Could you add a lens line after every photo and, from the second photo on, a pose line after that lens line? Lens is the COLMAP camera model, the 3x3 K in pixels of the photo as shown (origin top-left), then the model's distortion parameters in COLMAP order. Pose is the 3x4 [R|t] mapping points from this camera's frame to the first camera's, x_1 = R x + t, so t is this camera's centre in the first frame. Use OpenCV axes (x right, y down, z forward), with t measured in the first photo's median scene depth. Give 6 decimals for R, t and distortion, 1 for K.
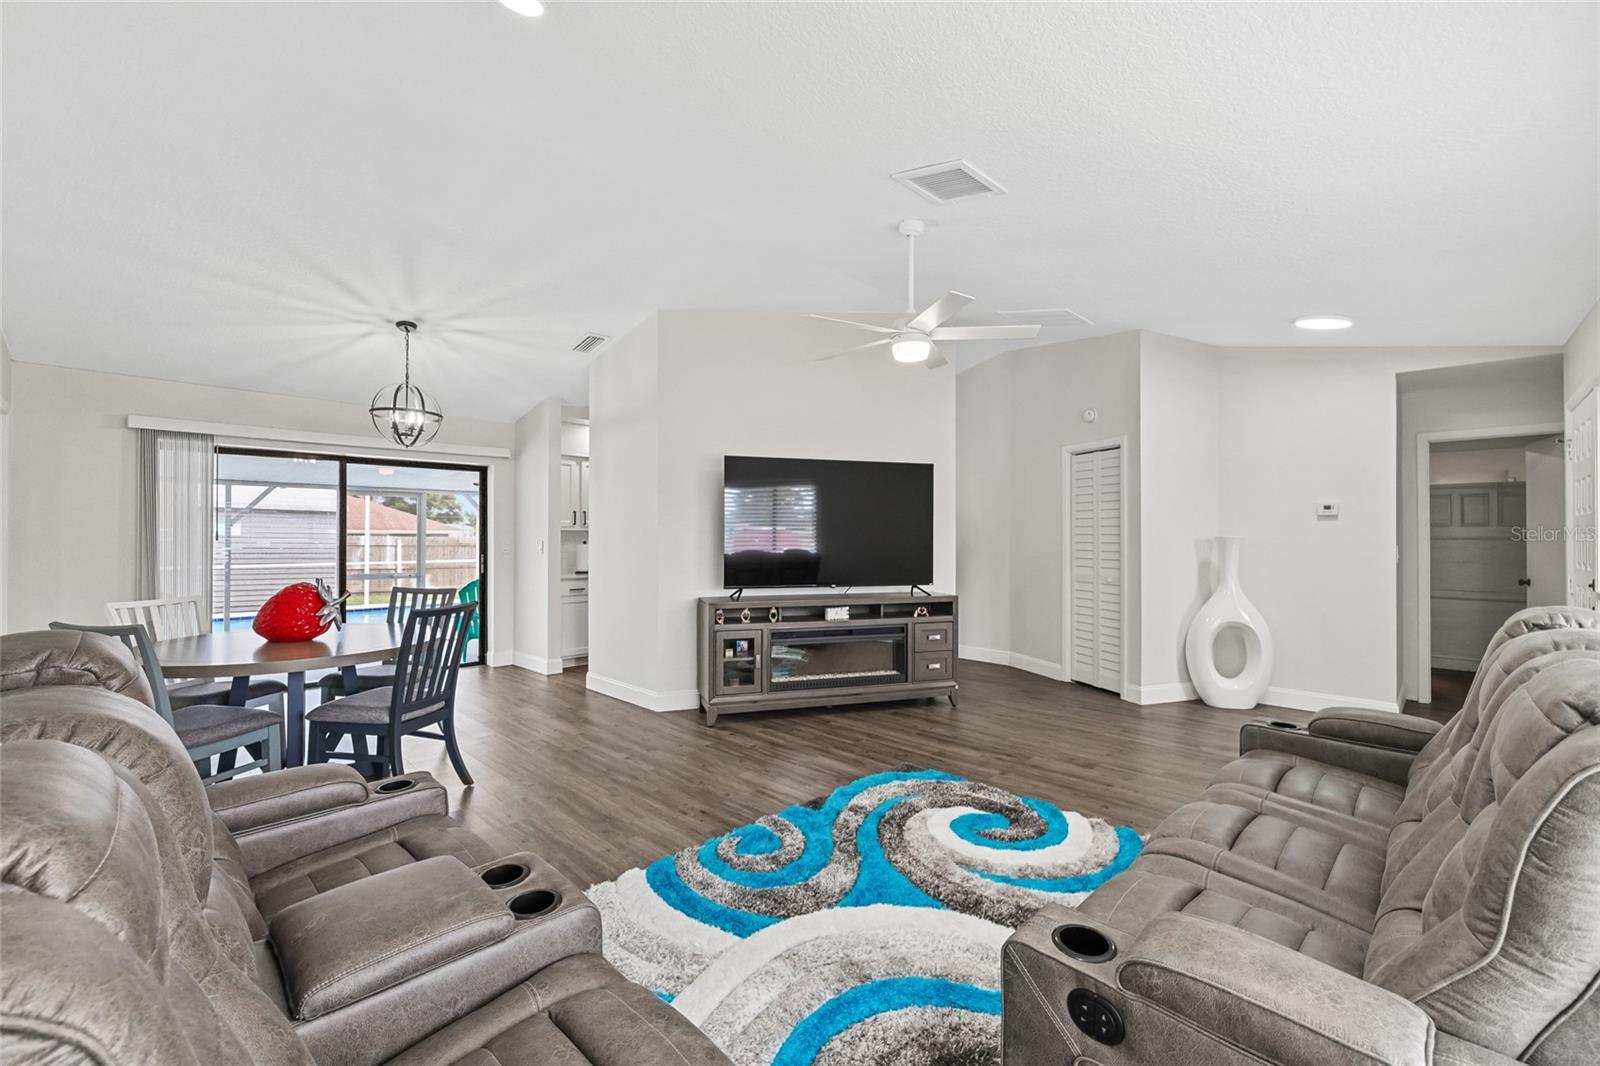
lens RADIAL K [[668.3, 0, 796.7], [0, 668.3, 531.2], [0, 0, 1]] dist [-0.000422, 0.000710]
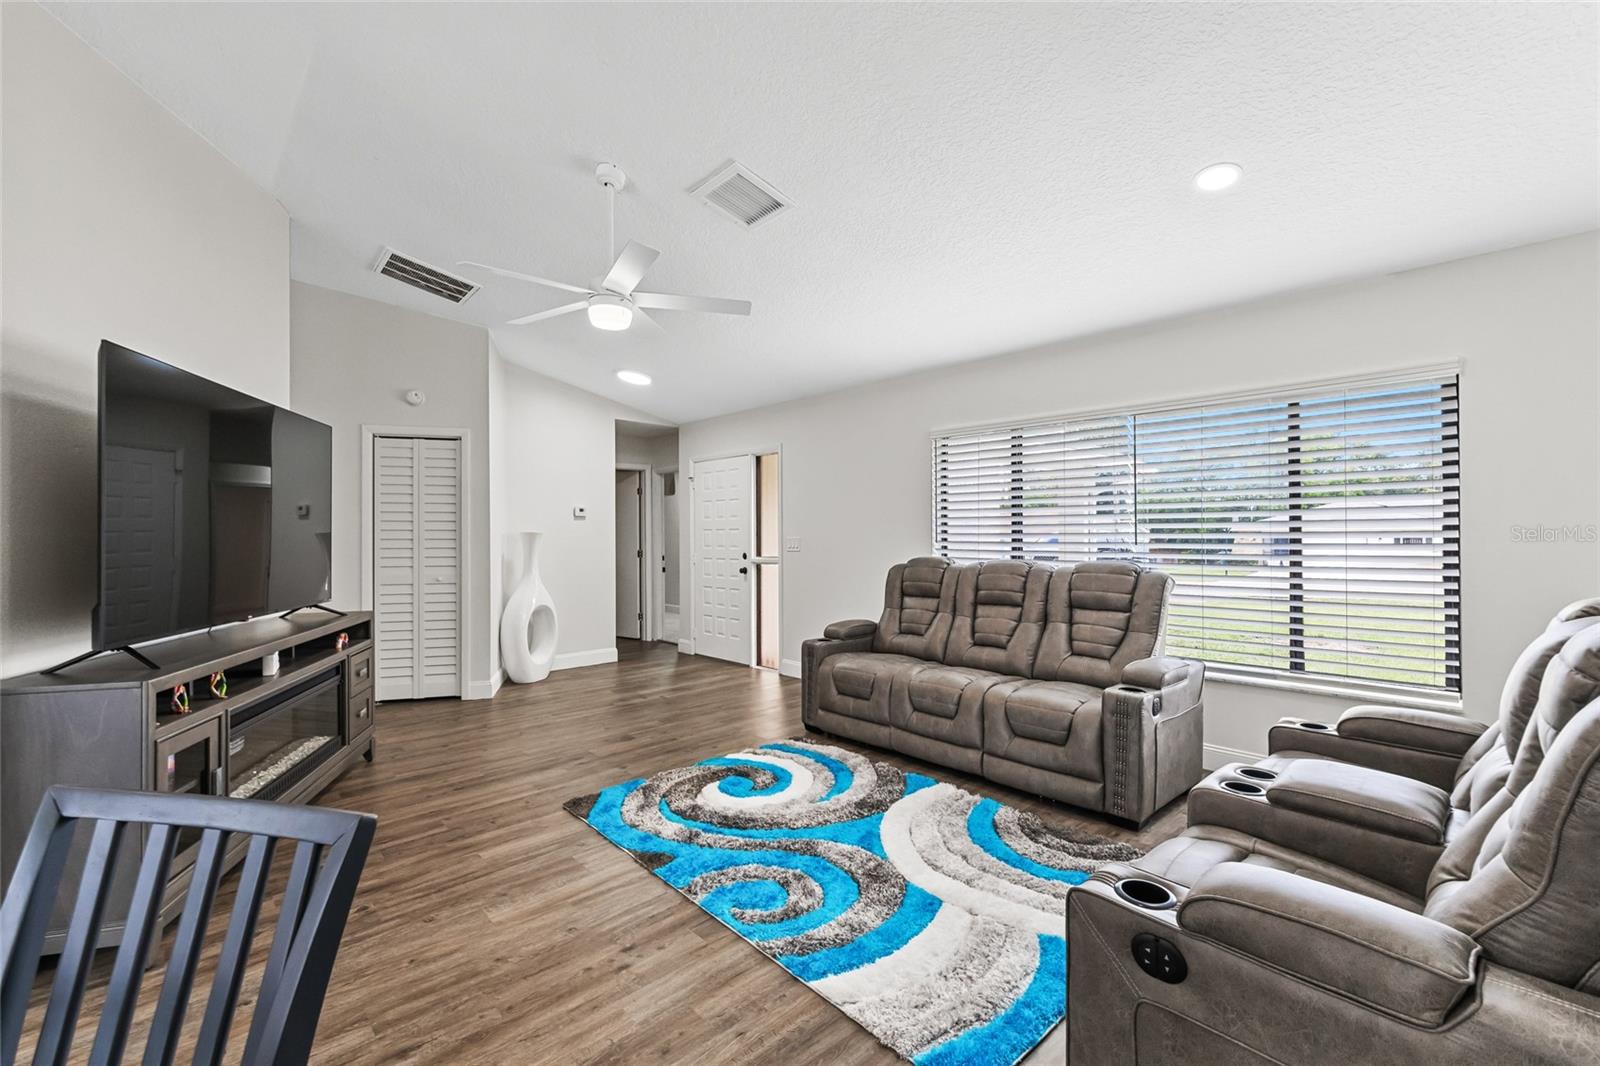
lens RADIAL K [[668.3, 0, 796.7], [0, 668.3, 531.2], [0, 0, 1]] dist [-0.000422, 0.000710]
pose [[0.036300, 0.005767, 0.999324, -0.549324], [-0.000571, 0.999983, -0.005750, 0.013974], [-0.999341, -0.000362, 0.036303, 0.571661]]
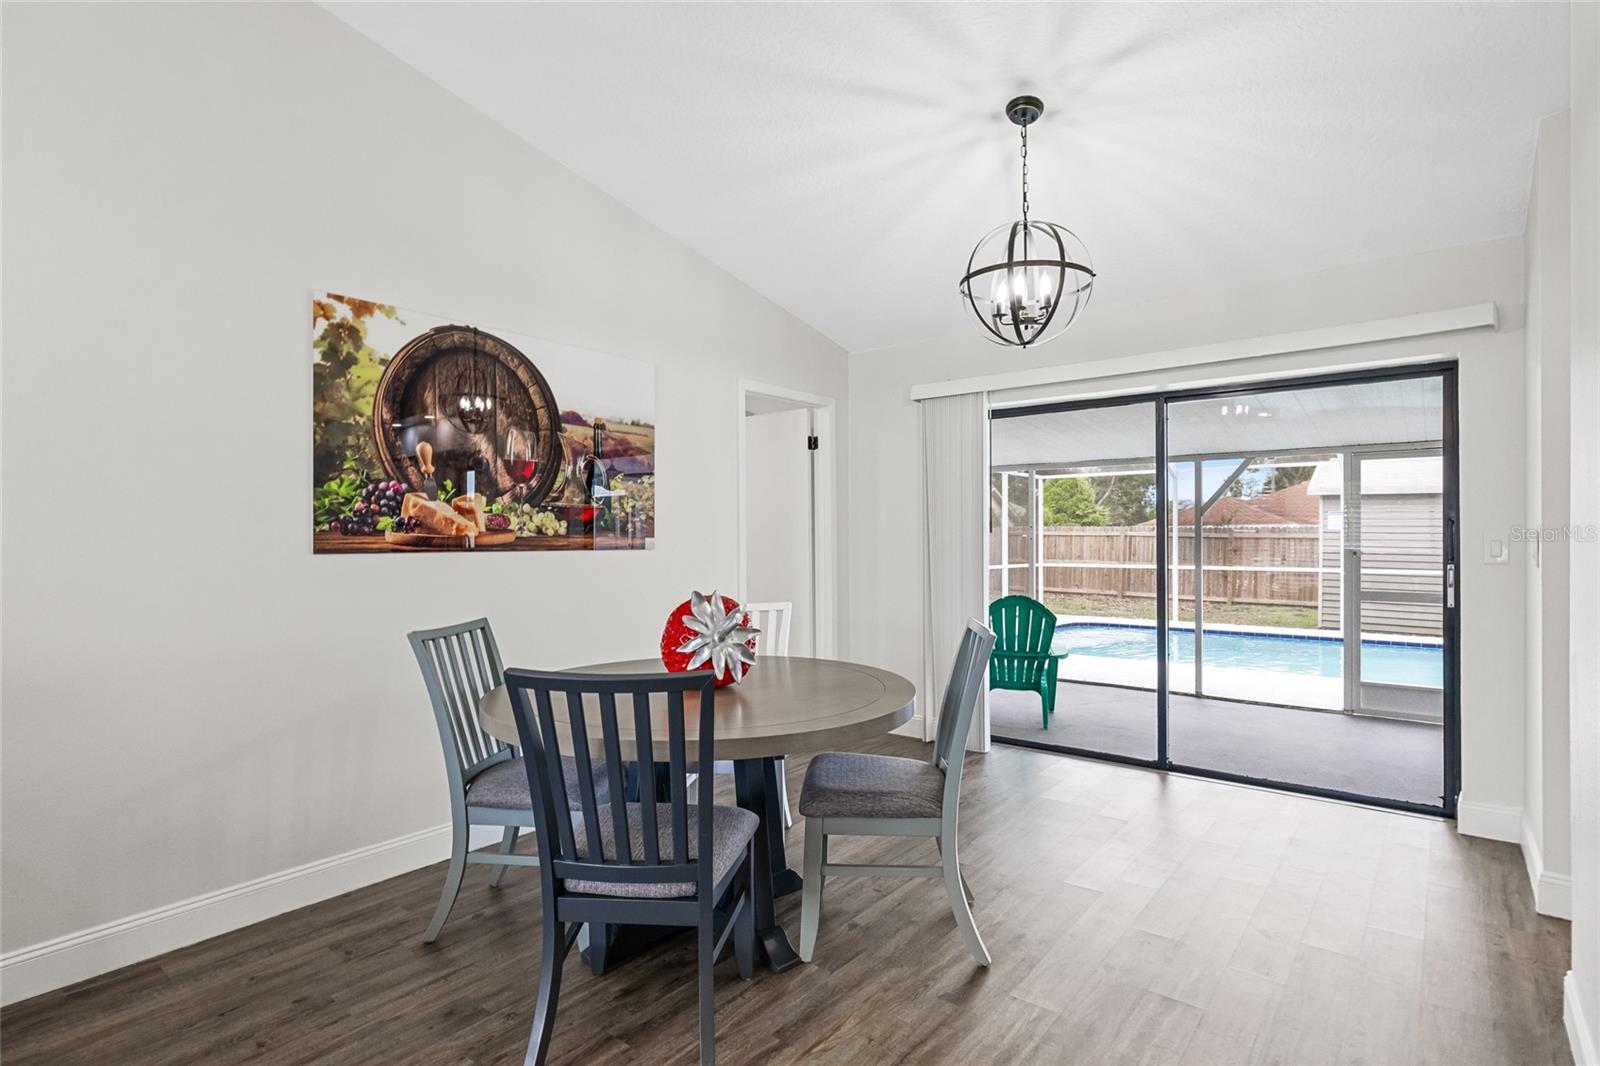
lens RADIAL K [[797.9, 0, 800.0], [0, 797.9, 533.0], [0, 0, 1]] dist [0.001033, 0.000005]
pose [[0.098350, -0.005294, -0.995138, 0.004099], [0.010879, 0.999932, -0.004245, 0.017004], [0.995092, -0.010408, 0.098400, 0.784183]]
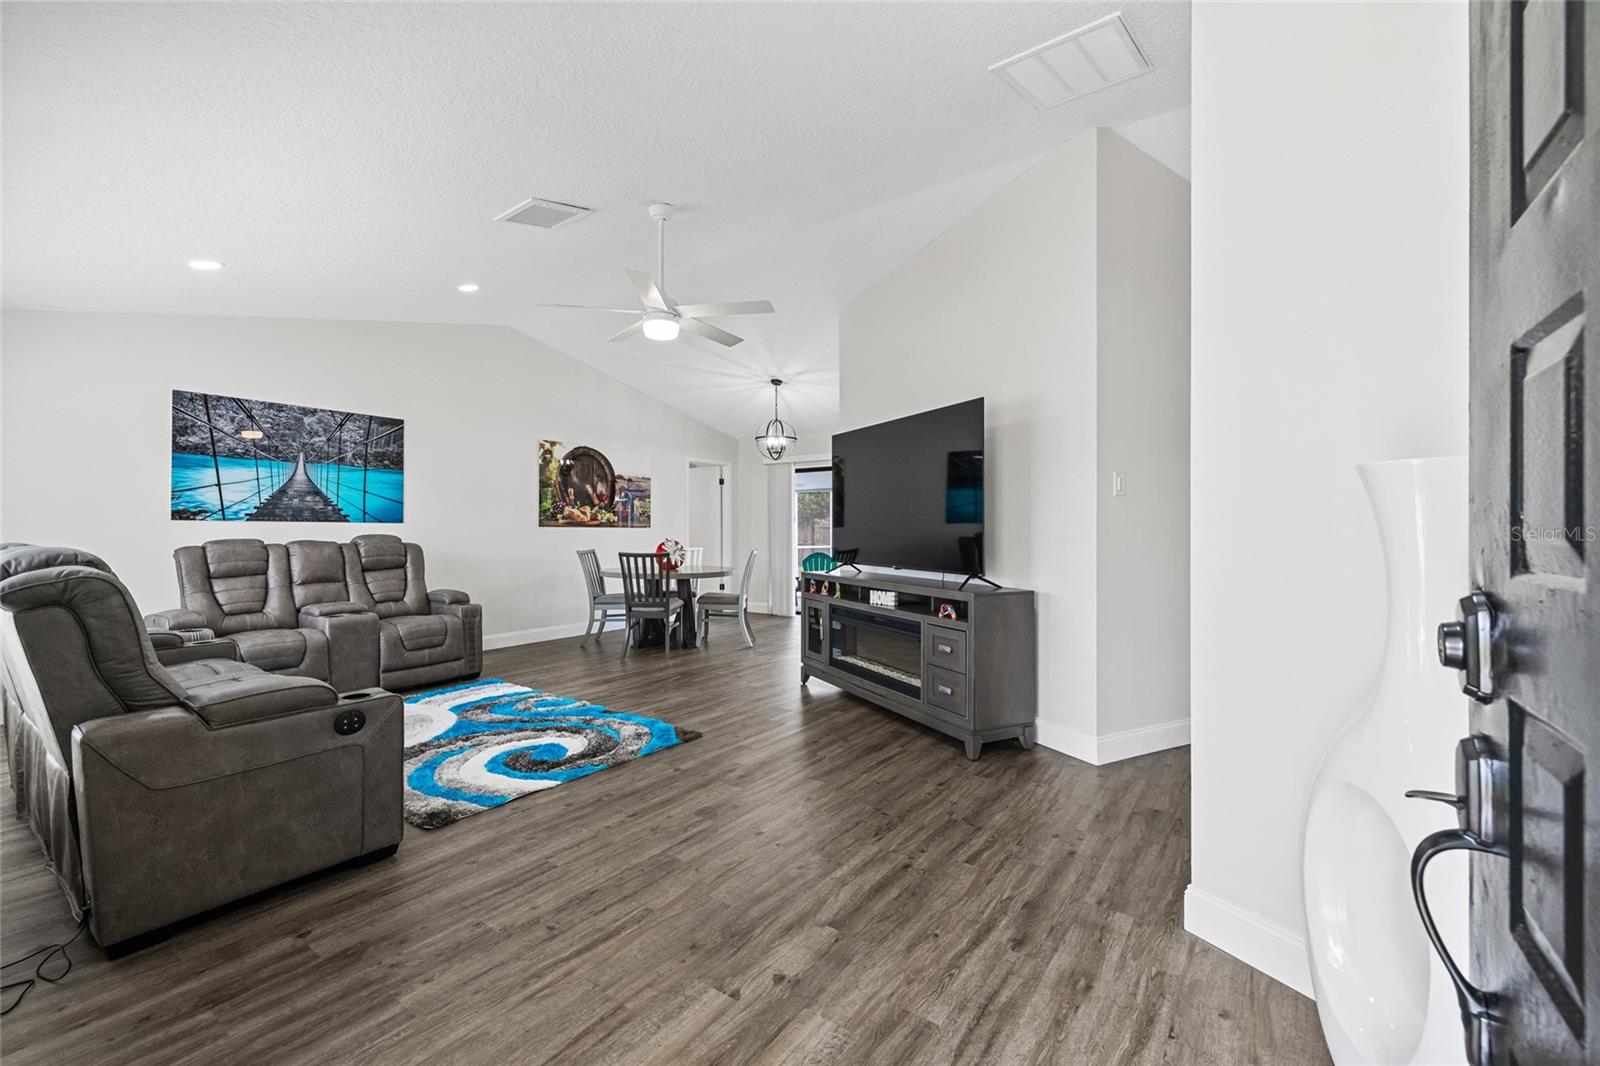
lens RADIAL K [[668.3, 0, 796.7], [0, 668.3, 531.2], [0, 0, 1]] dist [-0.000422, 0.000710]
pose [[0.152178, 0.000400, -0.988353, 0.977533], [0.004889, 0.999987, 0.001158, 0.038240], [0.988341, -0.005008, 0.152174, 0.828016]]
